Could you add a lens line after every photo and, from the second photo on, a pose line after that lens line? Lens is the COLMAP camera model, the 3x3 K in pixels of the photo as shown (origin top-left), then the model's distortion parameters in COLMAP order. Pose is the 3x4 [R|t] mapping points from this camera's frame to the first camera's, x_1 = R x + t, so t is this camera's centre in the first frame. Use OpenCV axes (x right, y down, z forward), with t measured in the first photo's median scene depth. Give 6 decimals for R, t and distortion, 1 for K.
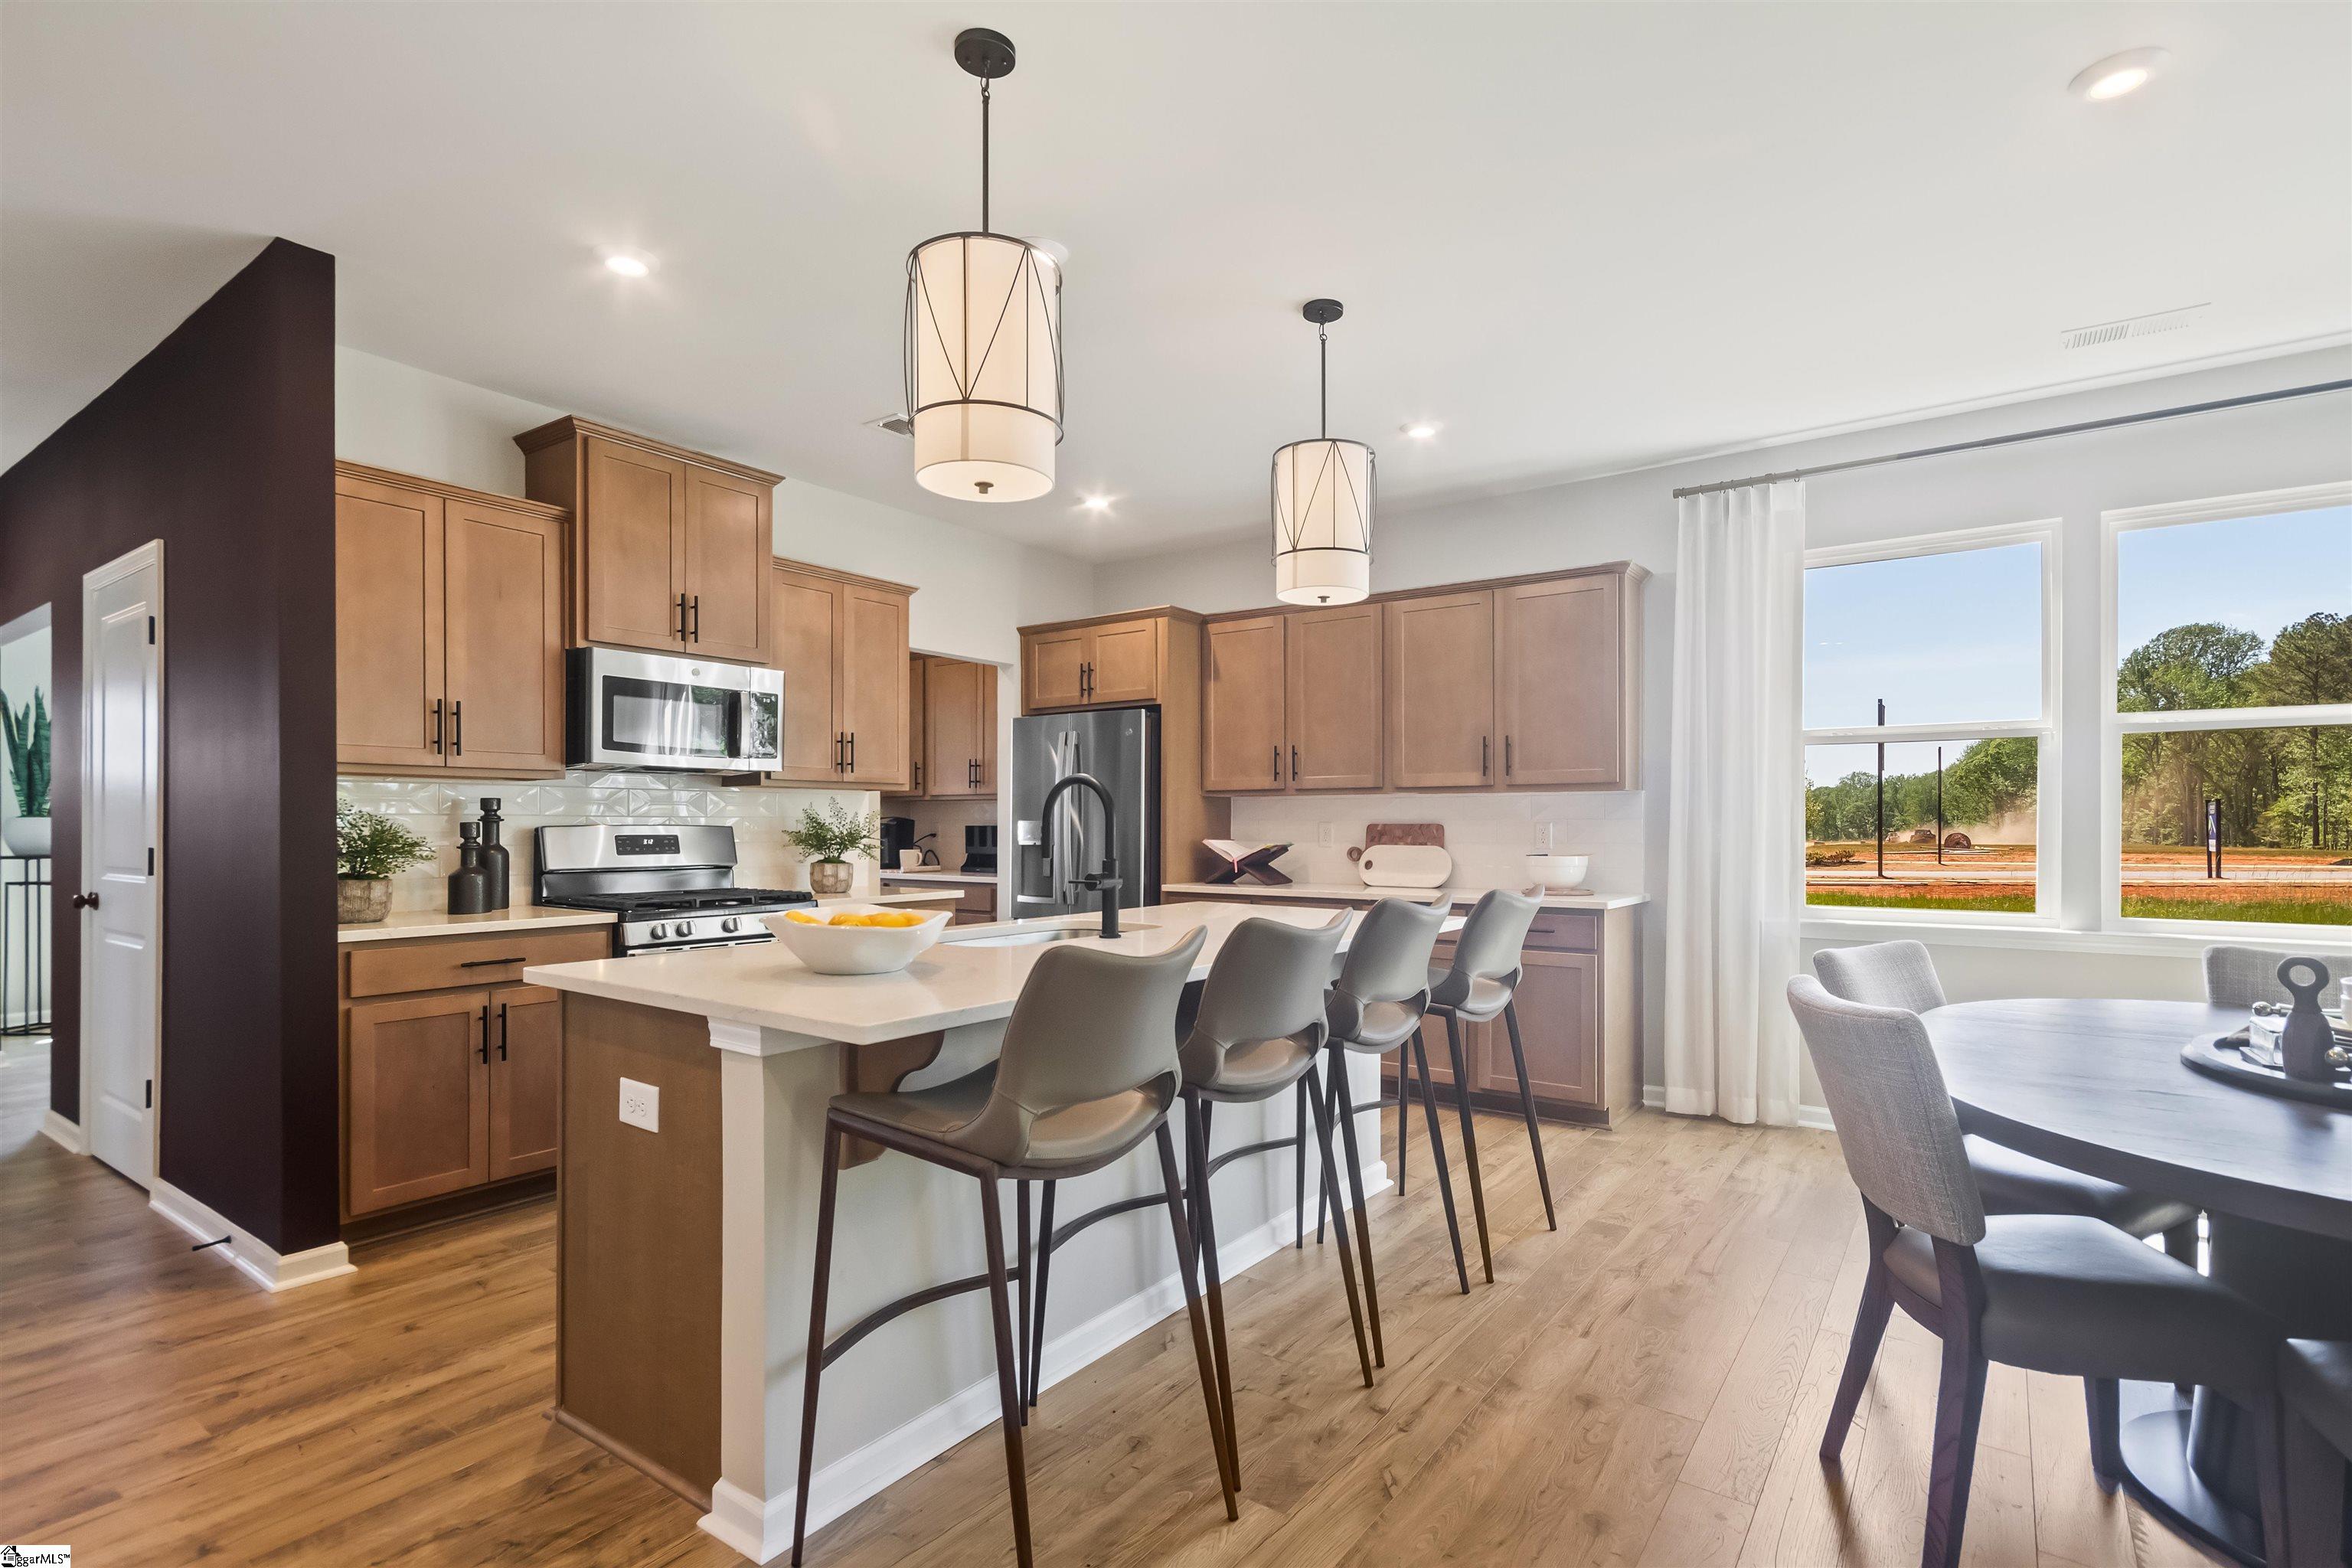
lens RADIAL K [[1107.3, 0, 1174.0], [0, 1107.3, 825.1], [0, 0, 1]] dist [-0.001418, 0.001556]
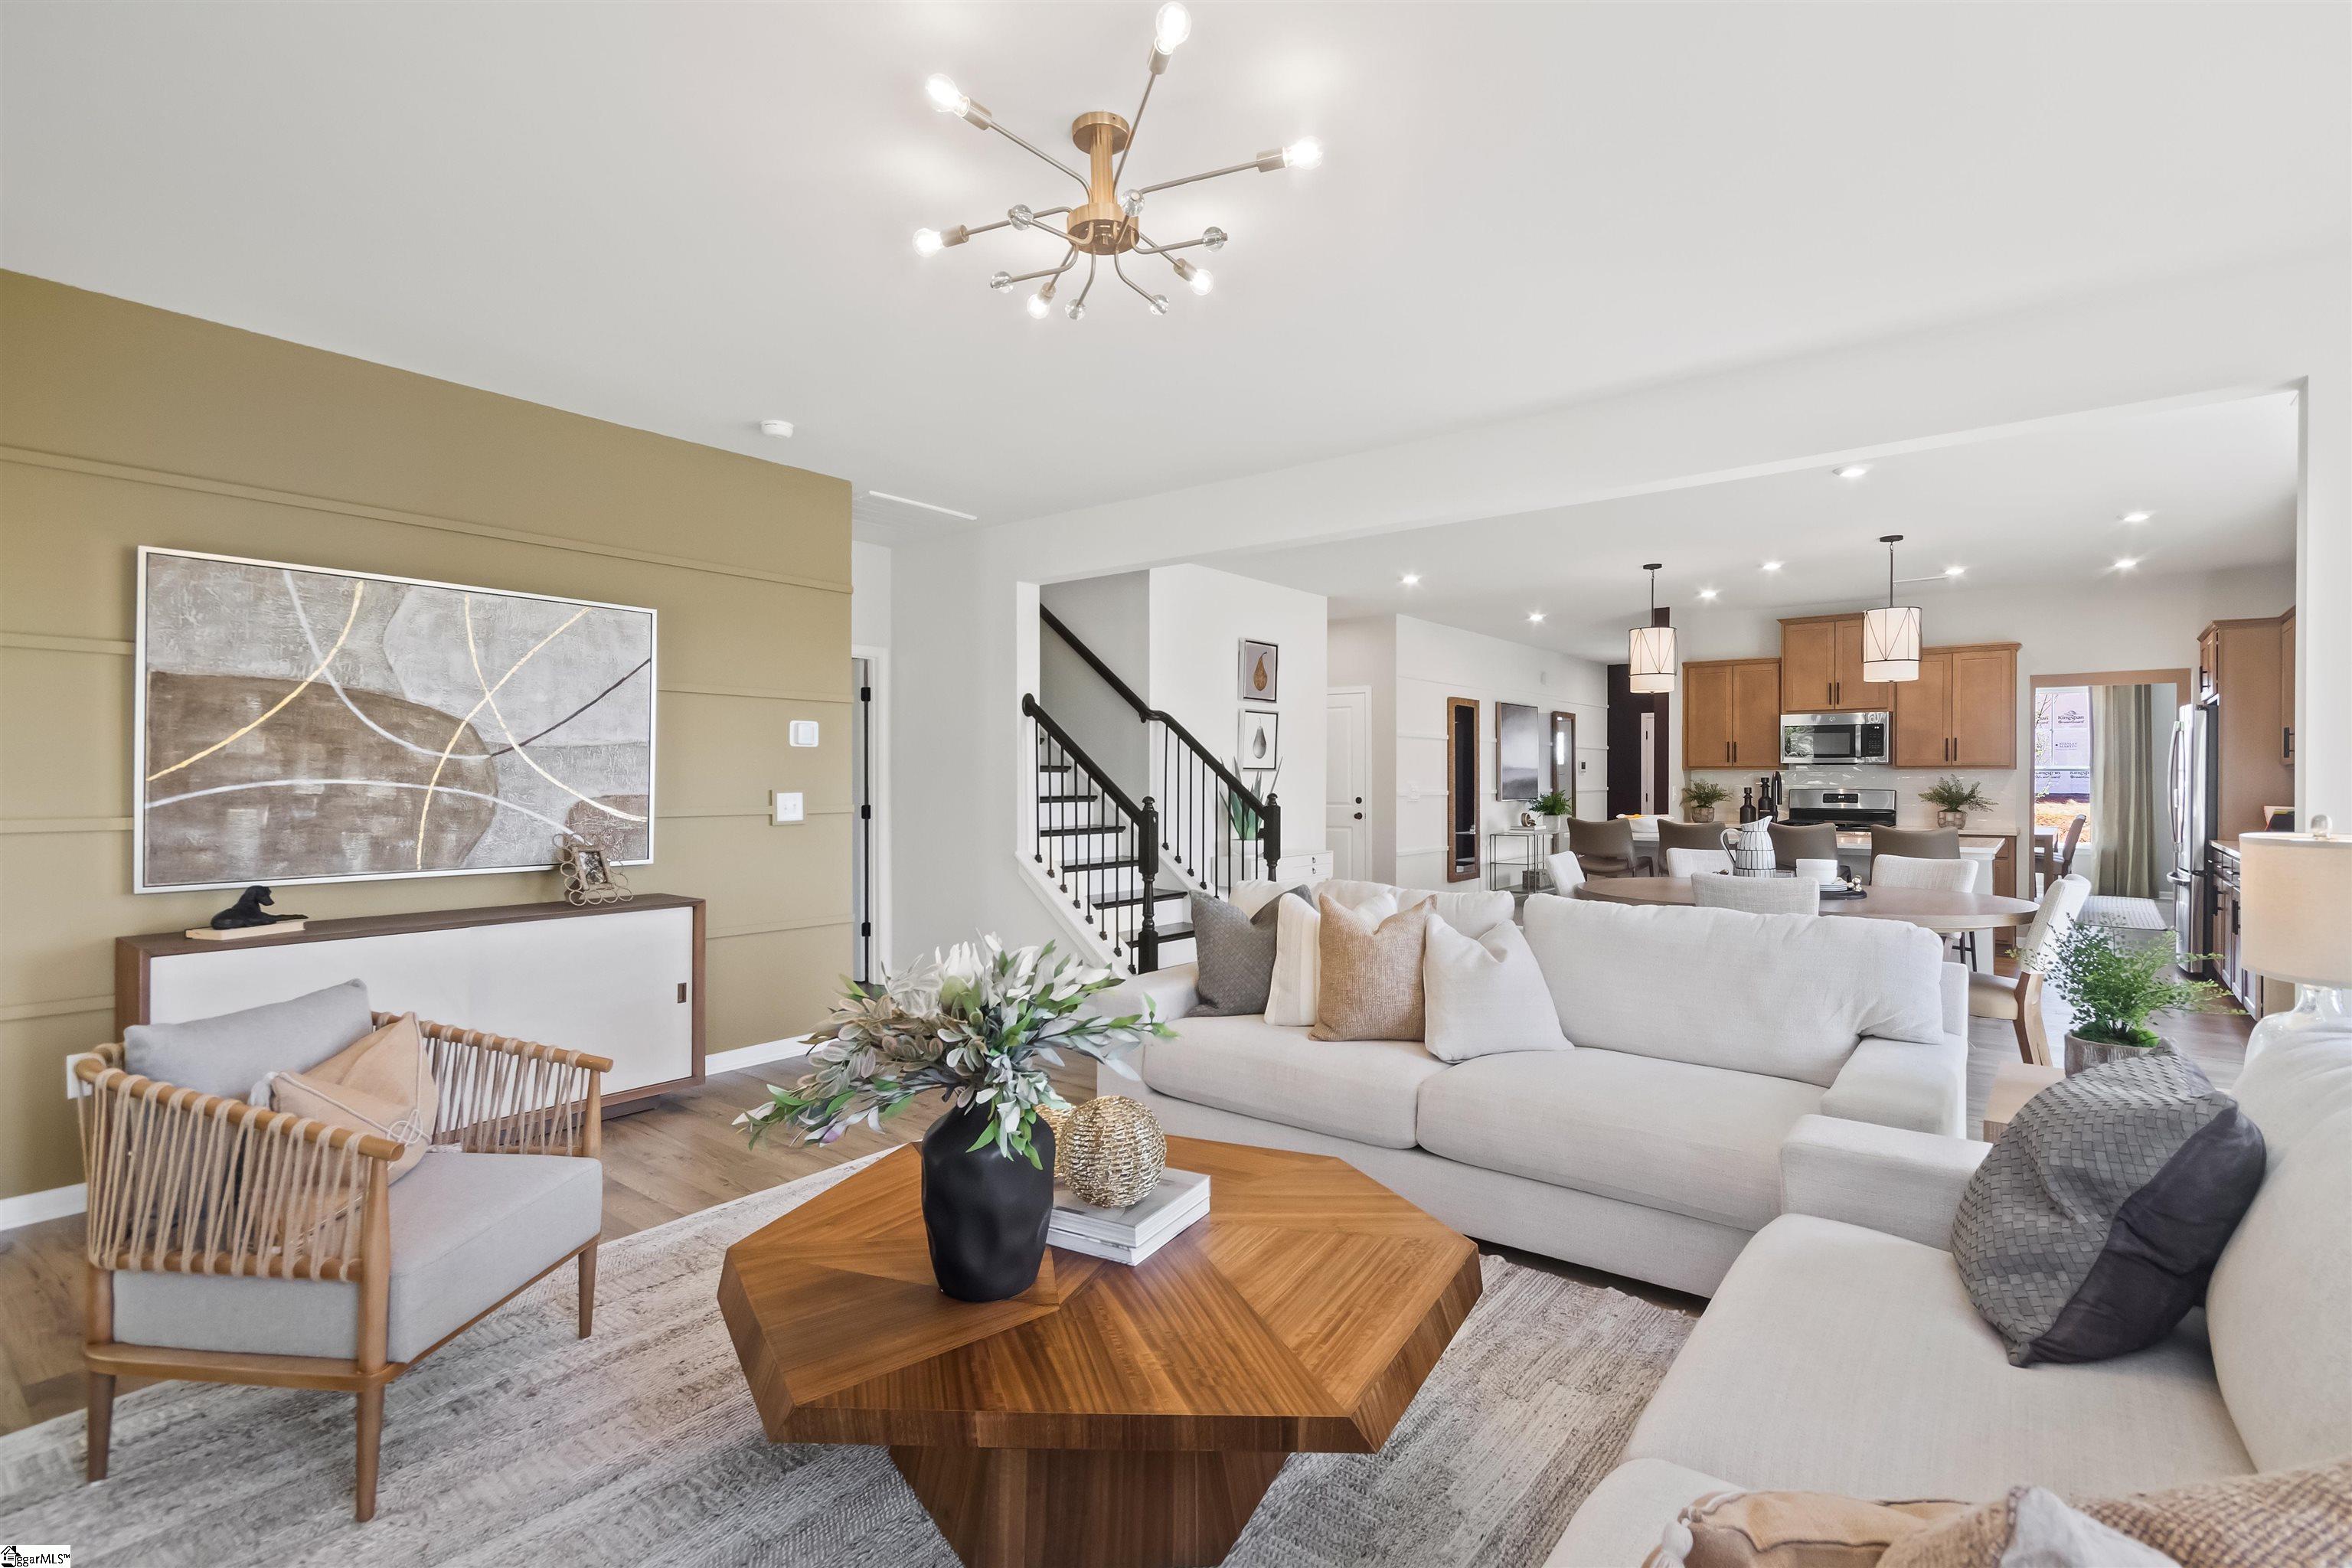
lens RADIAL K [[1107.3, 0, 1177.3], [0, 1107.3, 776.6], [0, 0, 1]] dist [-0.001418, 0.001556]
pose [[-0.061334, -0.005660, -0.998101, 1.645879], [-0.006311, 0.999966, -0.005283, -0.004584], [0.998097, 0.005975, -0.061368, -0.133475]]
